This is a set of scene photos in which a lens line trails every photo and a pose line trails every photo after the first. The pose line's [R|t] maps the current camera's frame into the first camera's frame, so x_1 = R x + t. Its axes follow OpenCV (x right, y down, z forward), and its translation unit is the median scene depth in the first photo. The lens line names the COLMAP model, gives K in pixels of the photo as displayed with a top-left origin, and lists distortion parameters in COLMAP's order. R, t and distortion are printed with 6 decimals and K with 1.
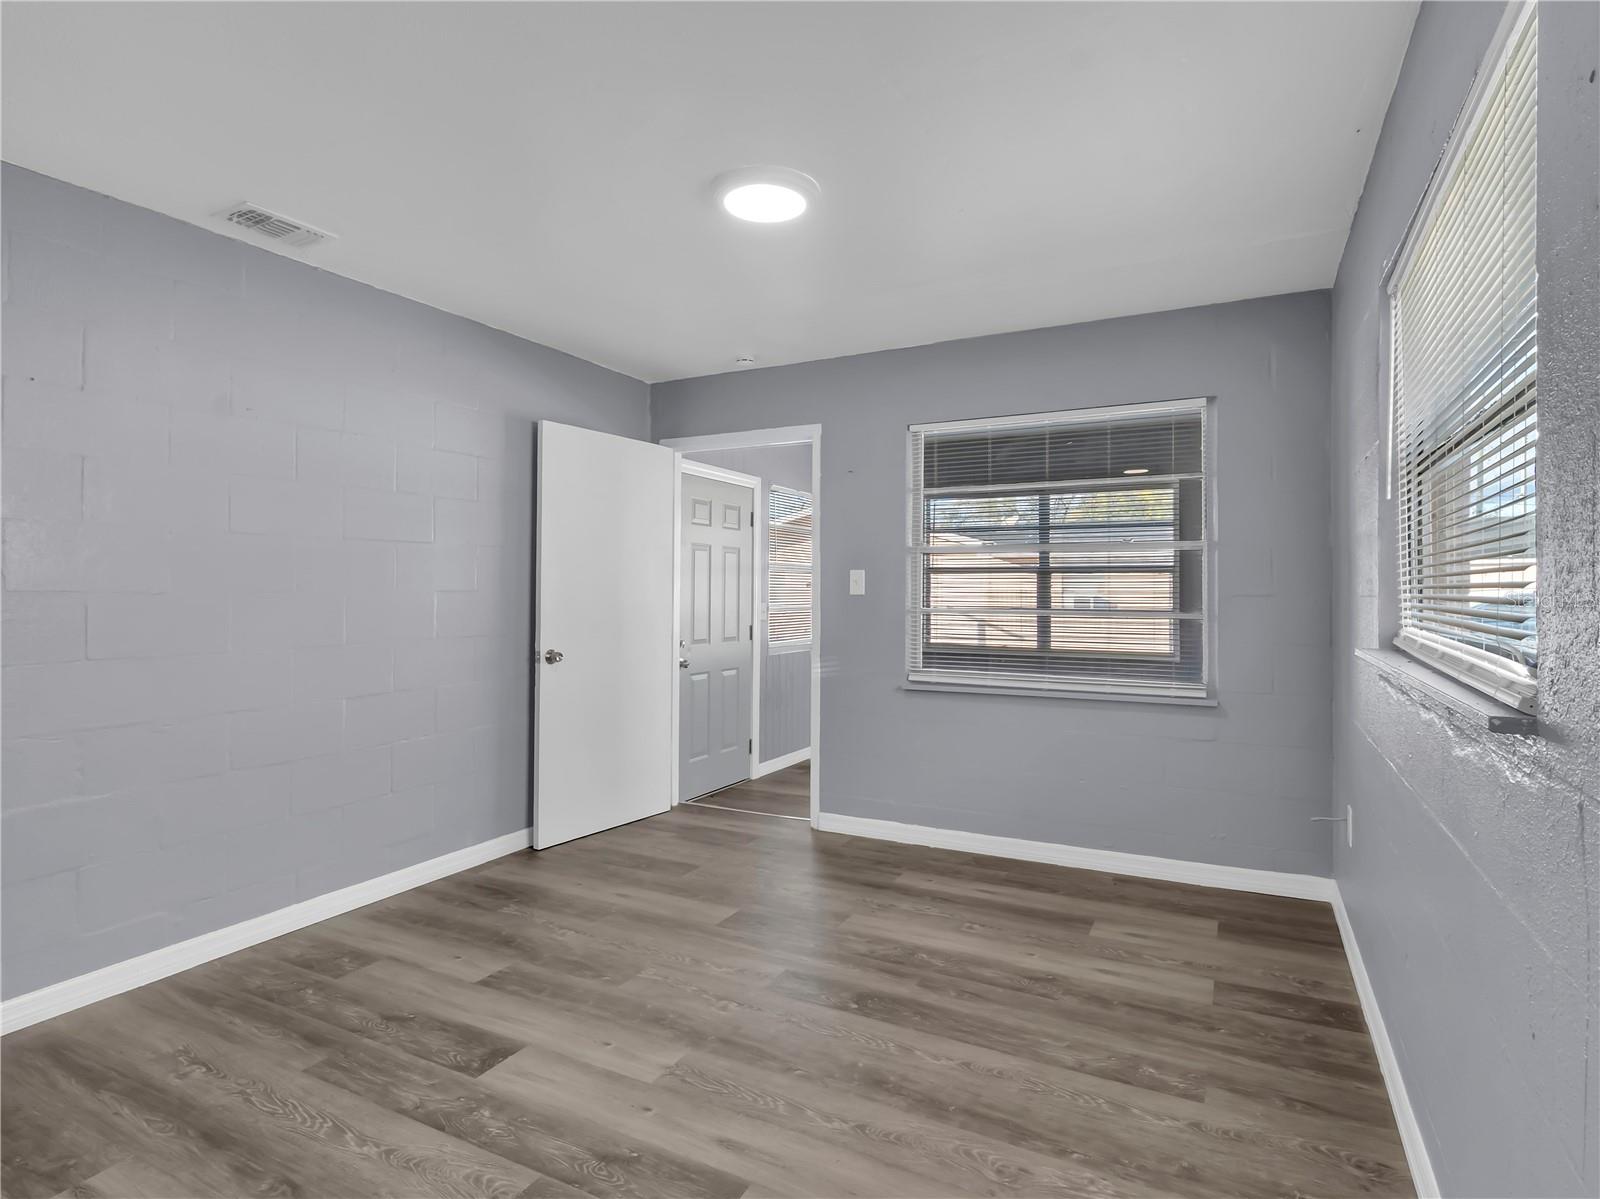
lens RADIAL K [[843.6, 0, 801.3], [0, 843.6, 595.9], [0, 0, 1]] dist [0.003262, 0.000969]
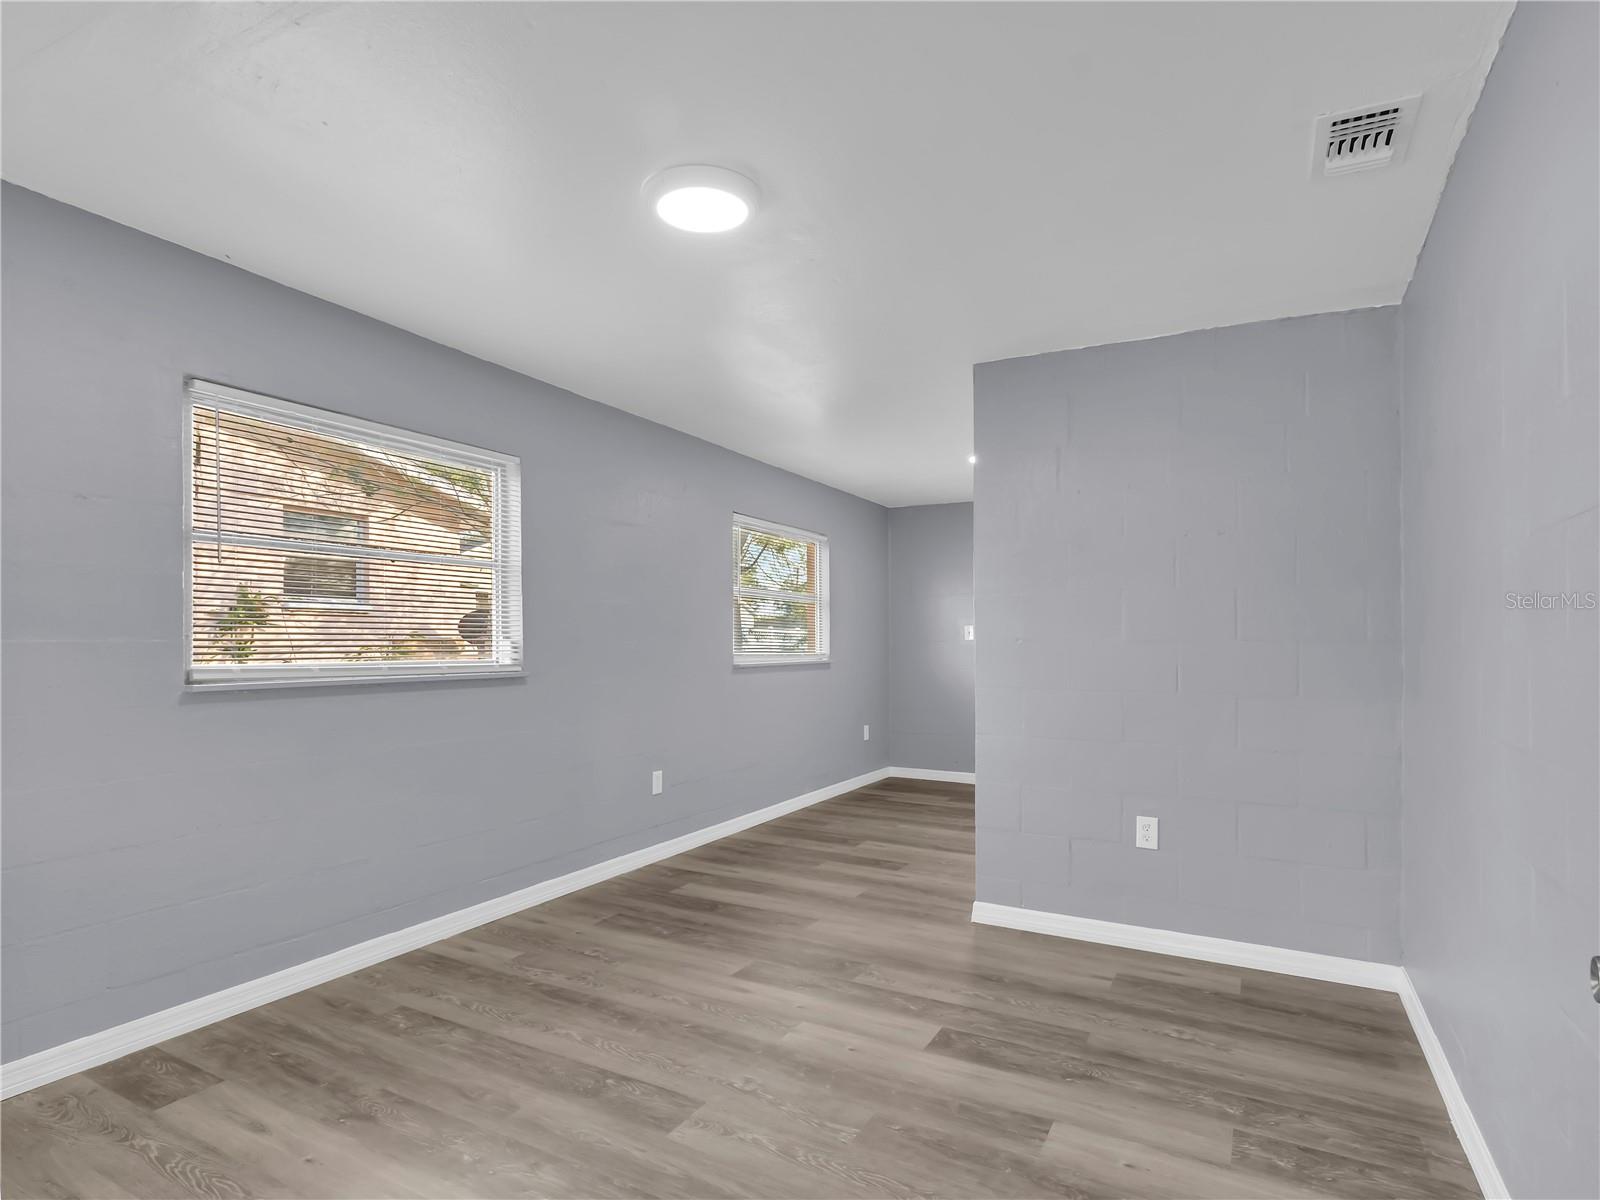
lens RADIAL K [[843.6, 0, 802.3], [0, 843.6, 607.0], [0, 0, 1]] dist [0.003262, 0.000969]
pose [[-0.999904, -0.004520, 0.013066, -0.174543], [-0.004927, 0.999498, -0.031289, -0.014855], [-0.012918, -0.031350, -0.999425, 2.108575]]
